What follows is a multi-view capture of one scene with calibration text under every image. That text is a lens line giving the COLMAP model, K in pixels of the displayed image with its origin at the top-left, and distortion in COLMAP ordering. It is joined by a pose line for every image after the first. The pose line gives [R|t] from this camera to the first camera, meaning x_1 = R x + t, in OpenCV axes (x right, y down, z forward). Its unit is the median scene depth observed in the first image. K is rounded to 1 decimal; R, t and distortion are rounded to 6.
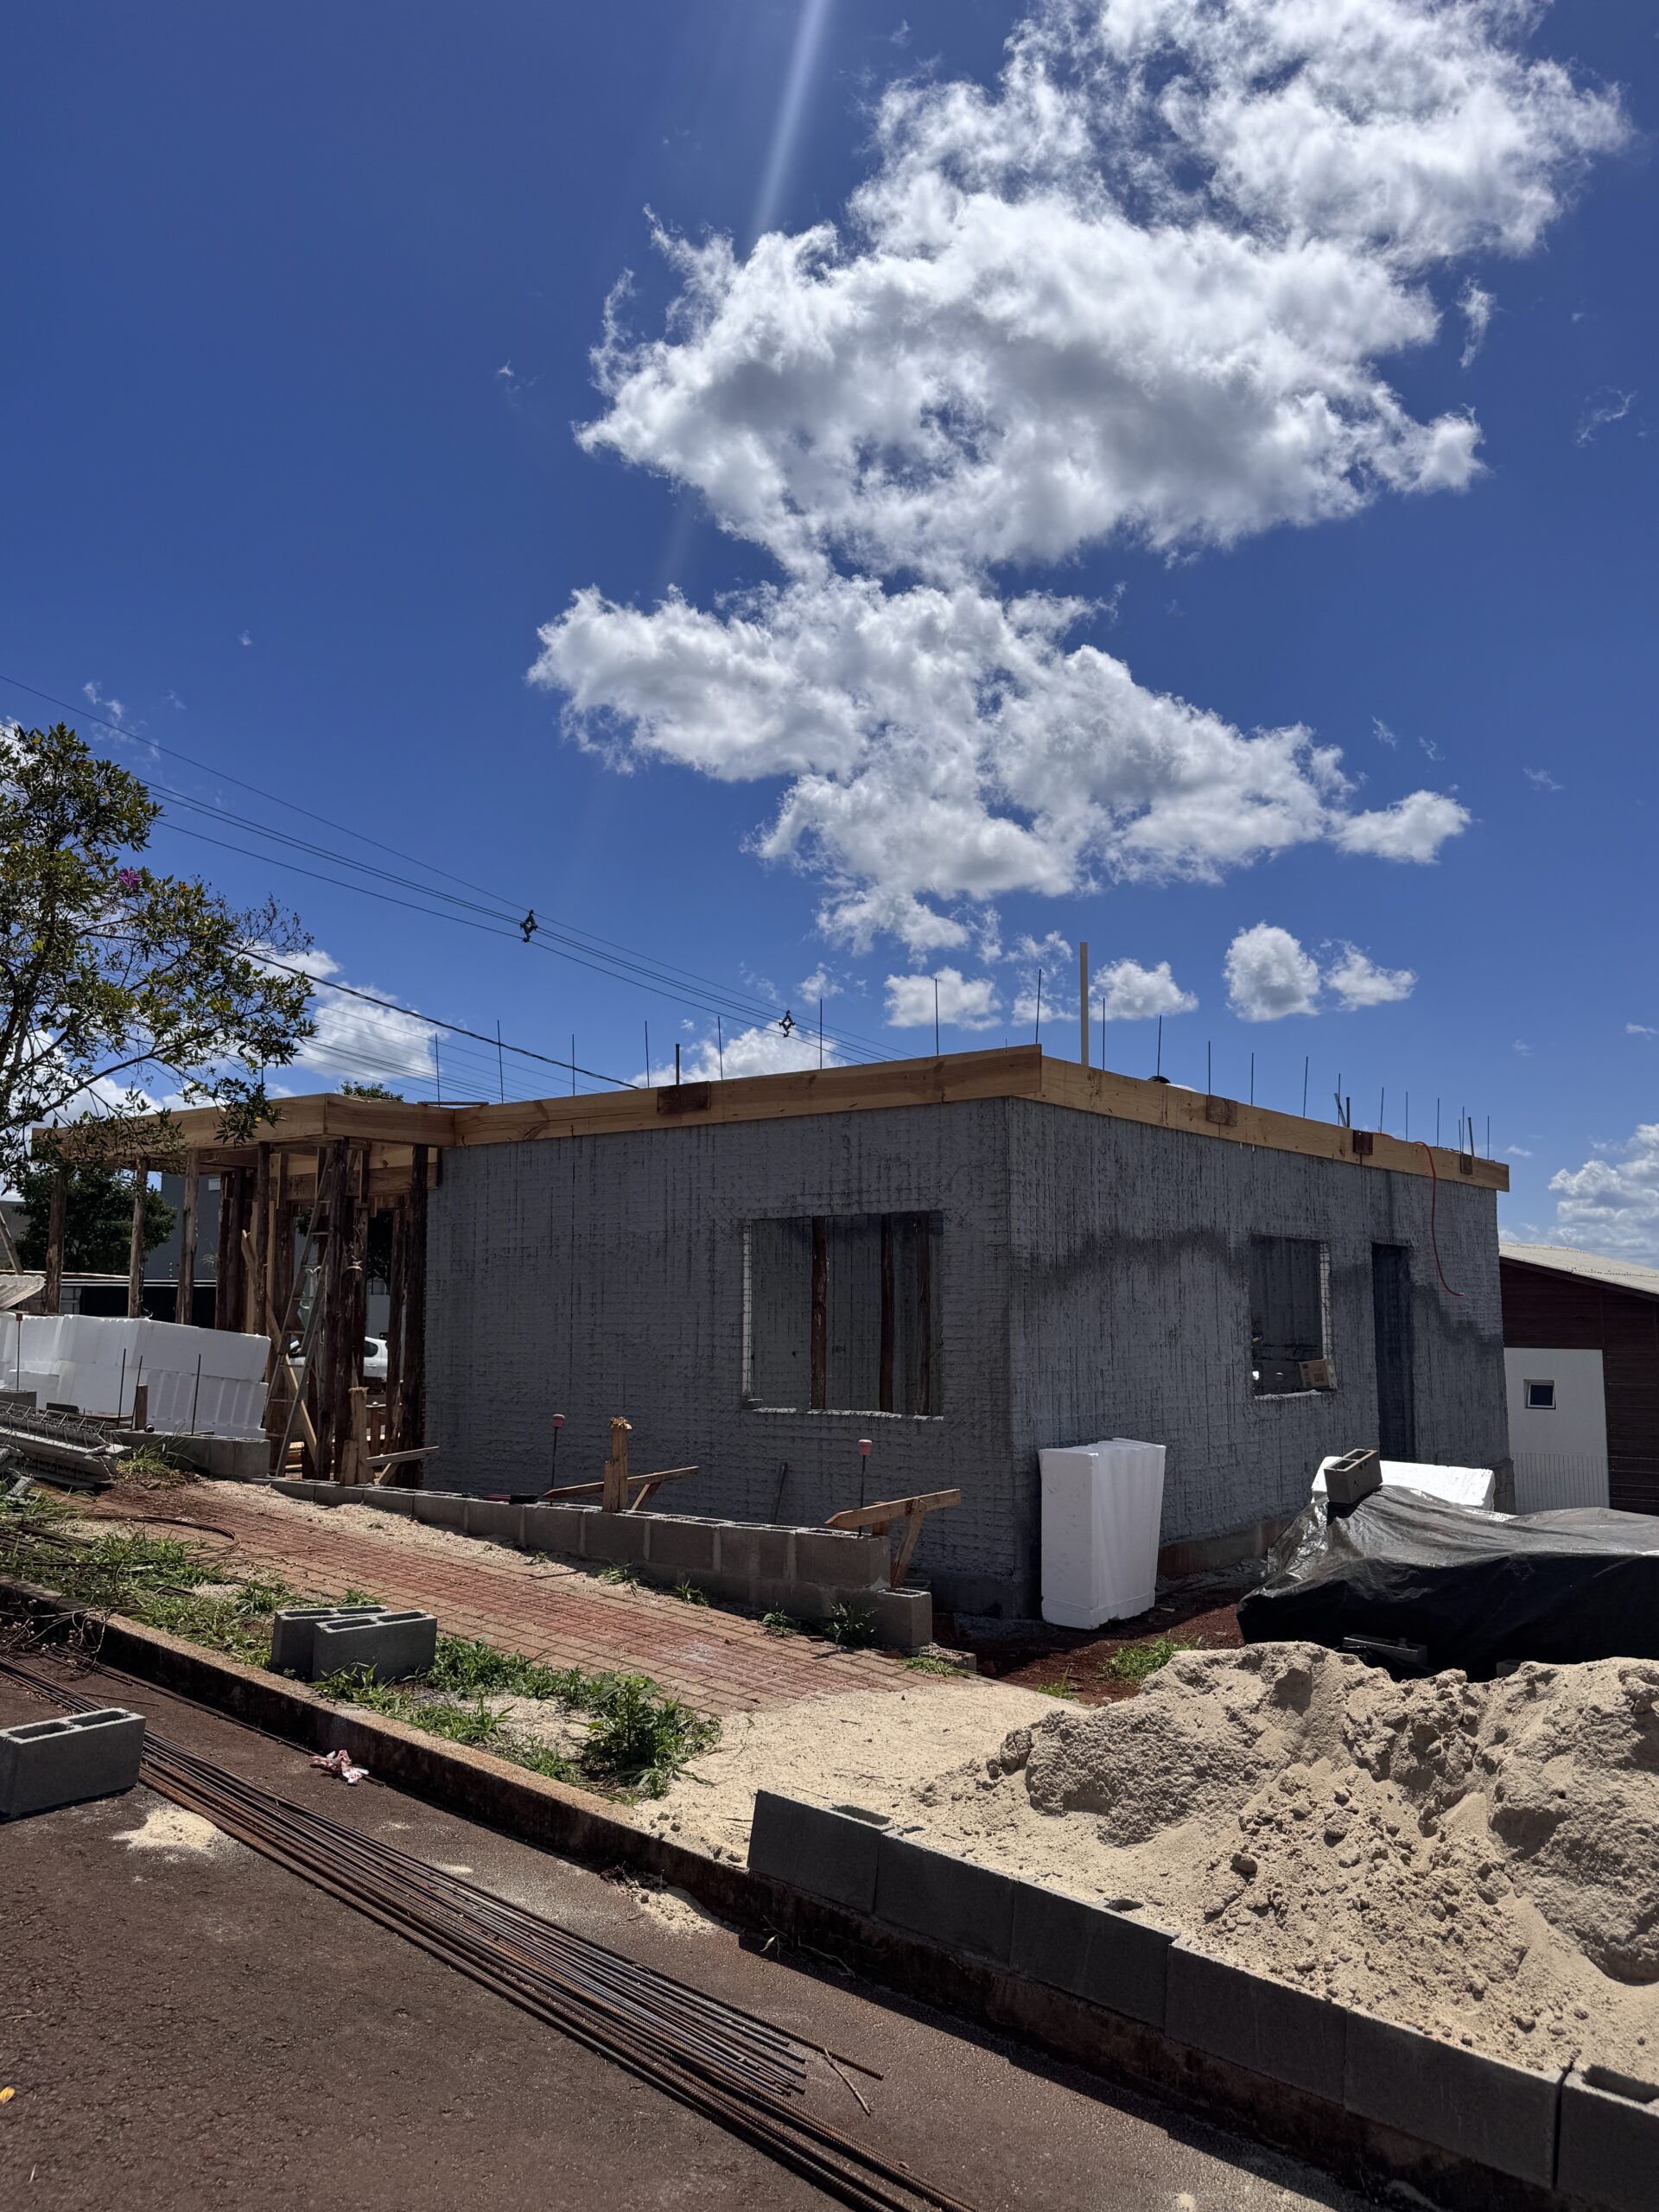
lens RADIAL K [[1638.1, 0, 829.5], [0, 1638.1, 1106.0], [0, 0, 1]] dist [0.002043, -0.000165]
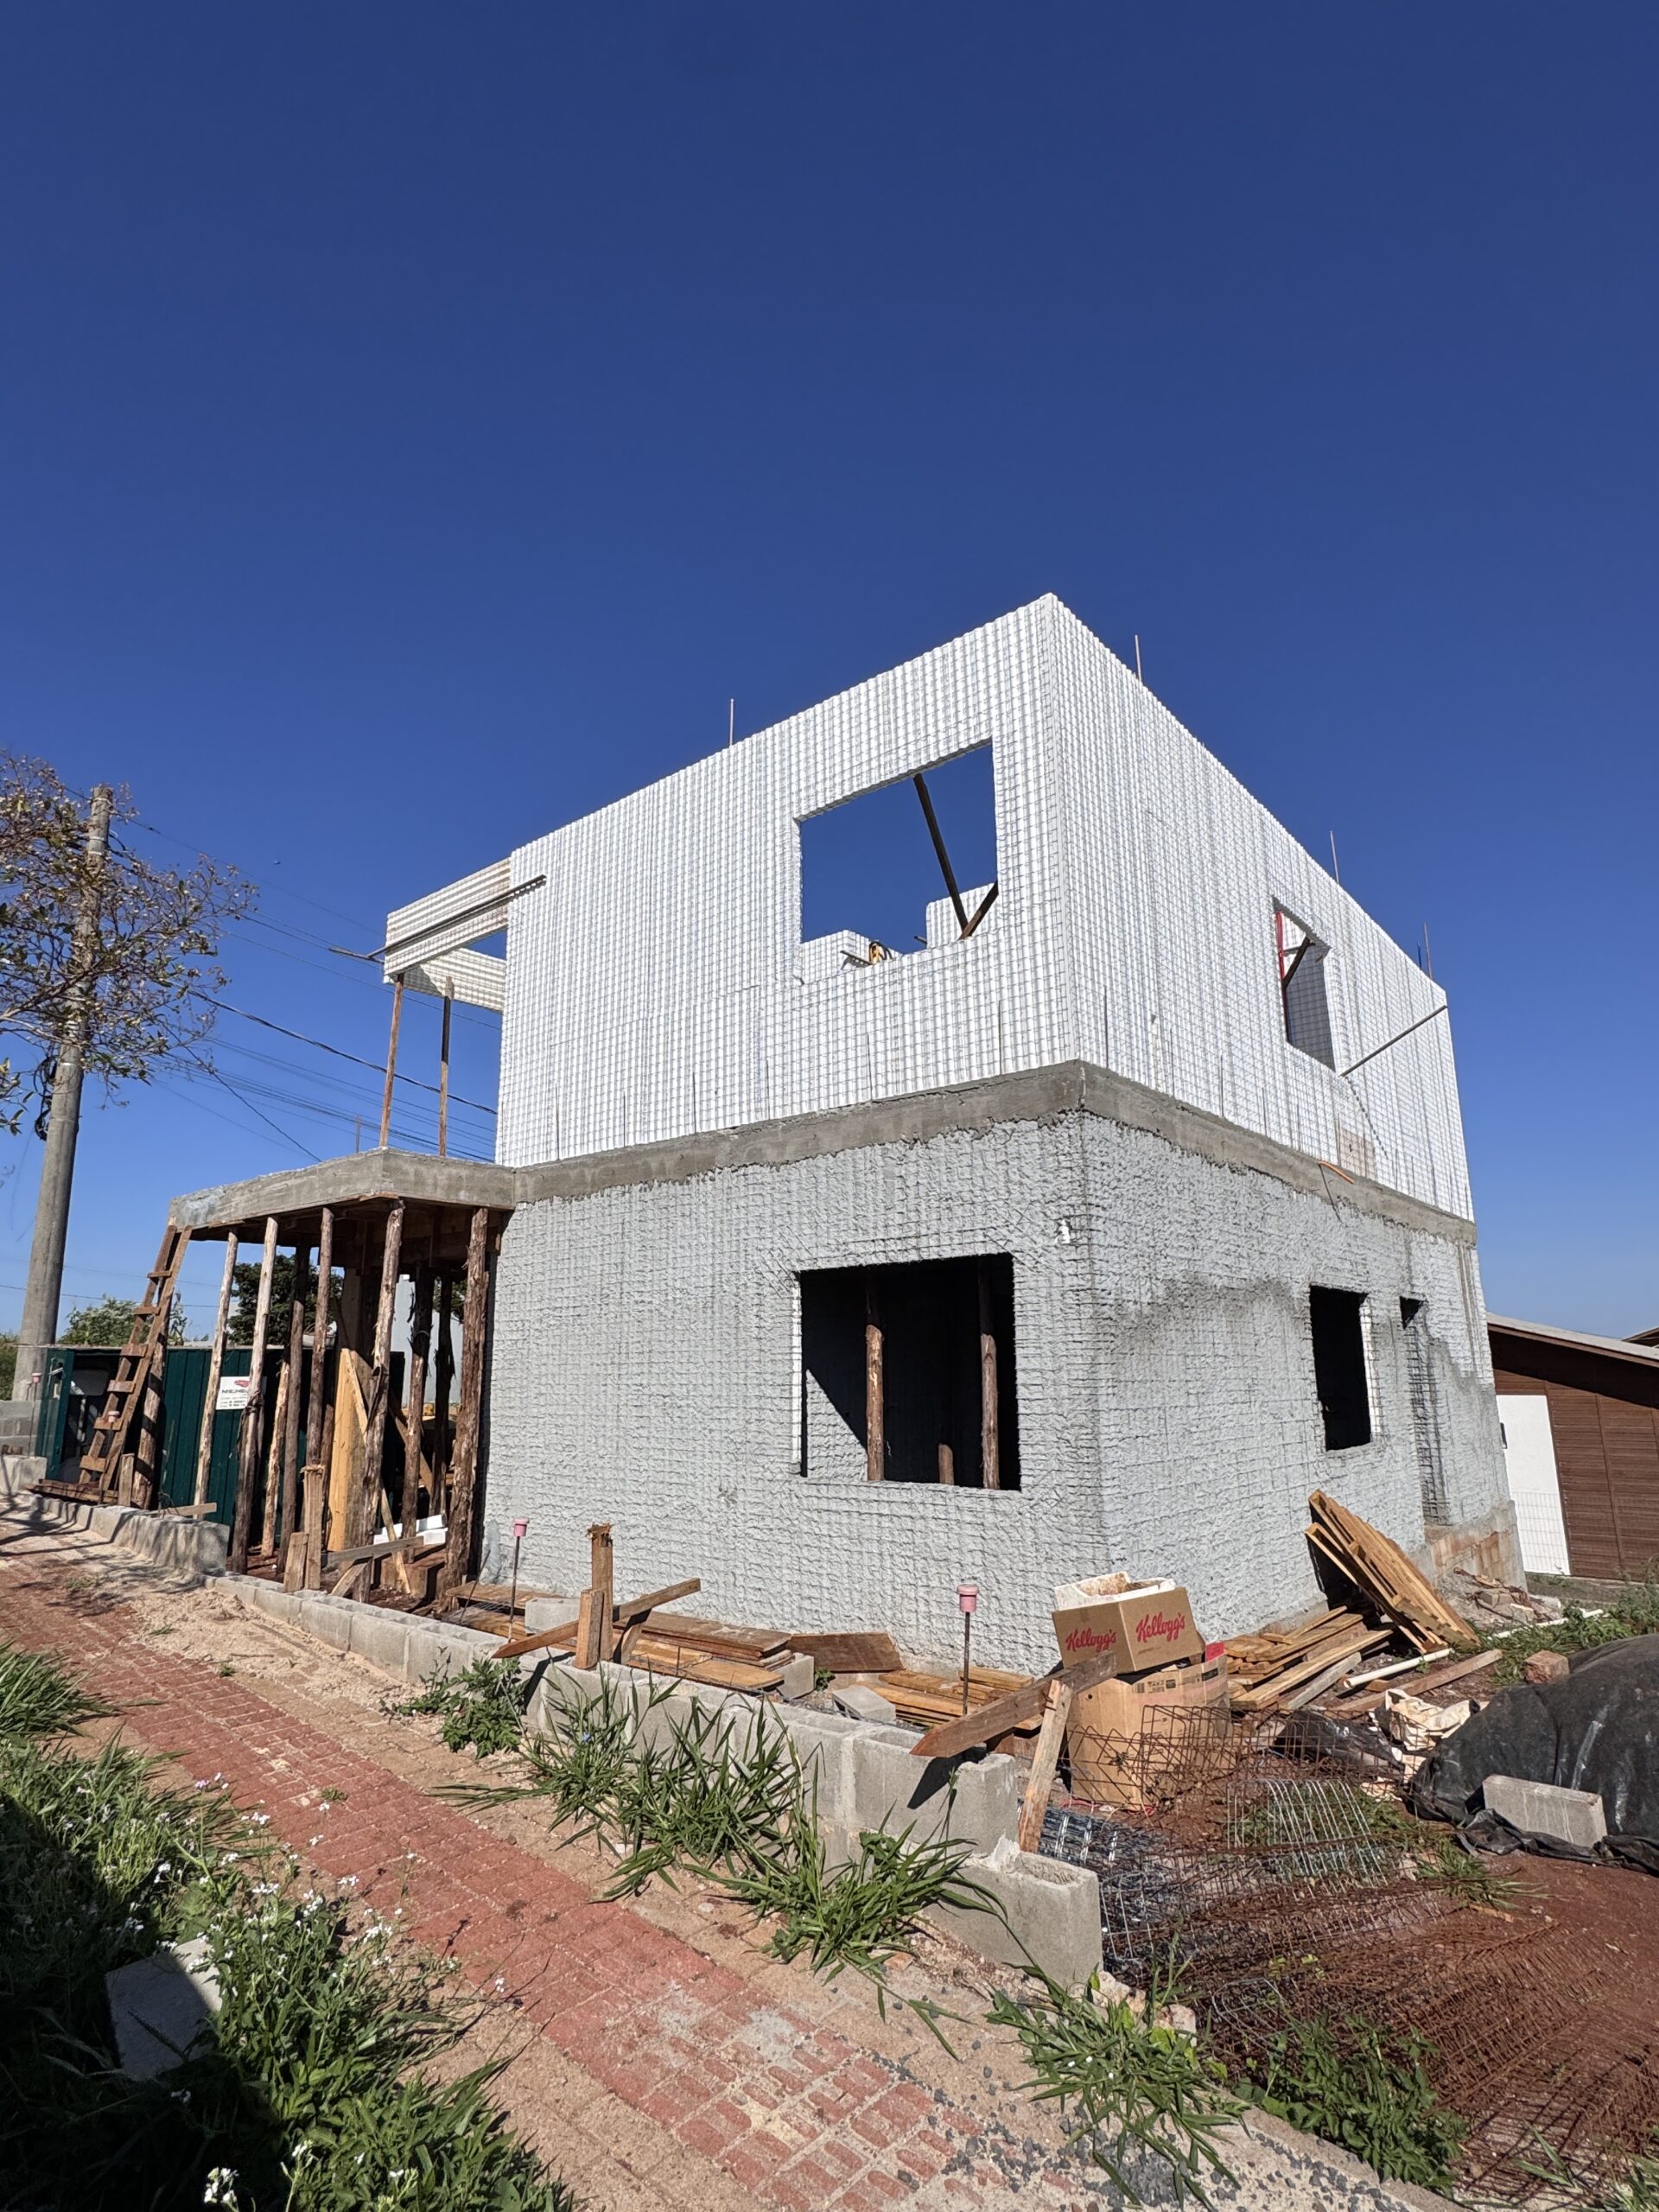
lens RADIAL K [[1153.4, 0, 829.5], [0, 1153.4, 1106.0], [0, 0, 1]] dist [-0.000778, 0.000051]
pose [[0.999261, -0.016298, -0.034807, -0.006883], [0.012791, 0.995036, -0.098690, 0.041847], [0.036243, 0.098172, 0.994509, 0.339091]]
